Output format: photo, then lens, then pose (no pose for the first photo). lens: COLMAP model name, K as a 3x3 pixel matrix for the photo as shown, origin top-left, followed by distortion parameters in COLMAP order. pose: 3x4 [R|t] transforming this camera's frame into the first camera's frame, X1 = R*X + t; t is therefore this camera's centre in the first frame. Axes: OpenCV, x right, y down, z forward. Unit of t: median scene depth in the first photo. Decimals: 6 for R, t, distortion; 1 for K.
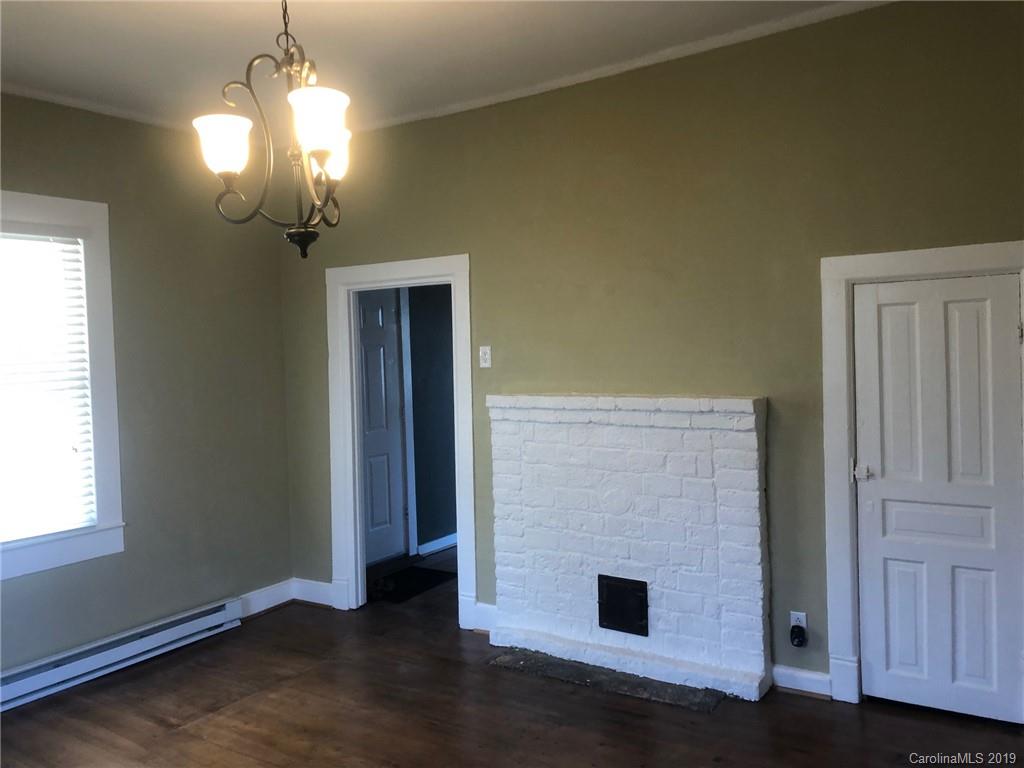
lens RADIAL K [[838.9, 0, 513.8], [0, 838.9, 378.4], [0, 0, 1]] dist [0.023592, -0.018987]
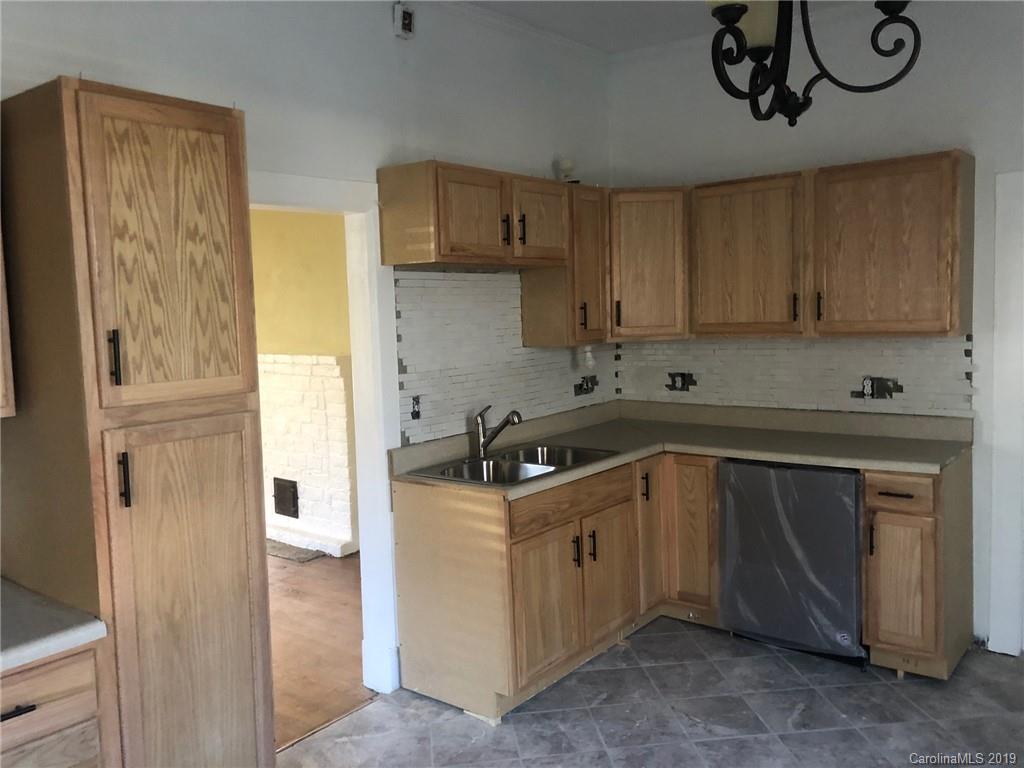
lens RADIAL K [[828.8, 0, 512.0], [0, 828.8, 384.0], [0, 0, 1]] dist [0.018174, -0.013443]
pose [[0.996065, 0.009032, -0.088165, 0.670806], [-0.004528, 0.998680, 0.051160, -0.002327], [0.088511, -0.050560, 0.994791, -0.401223]]
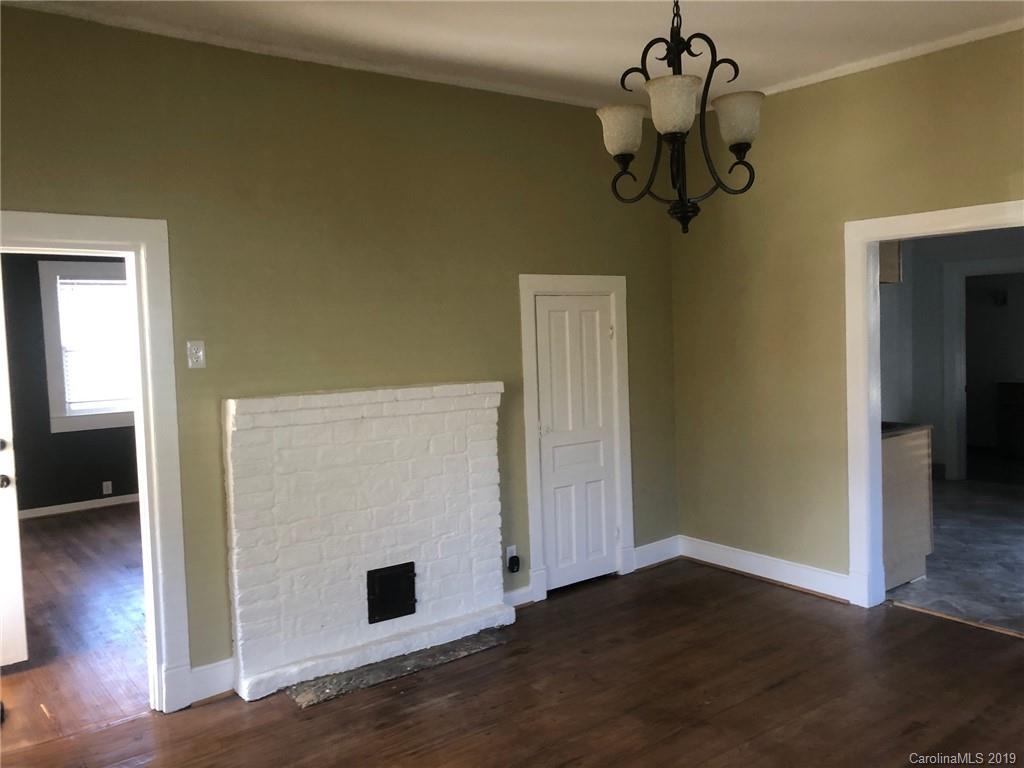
lens RADIAL K [[828.1, 0, 515.2], [0, 828.1, 363.7], [0, 0, 1]] dist [0.008256, -0.000099]
pose [[0.332050, -0.012090, 0.943184, -0.813402], [0.071317, 0.997378, -0.012322, 0.014080], [-0.940562, 0.071357, 0.332041, 0.525375]]
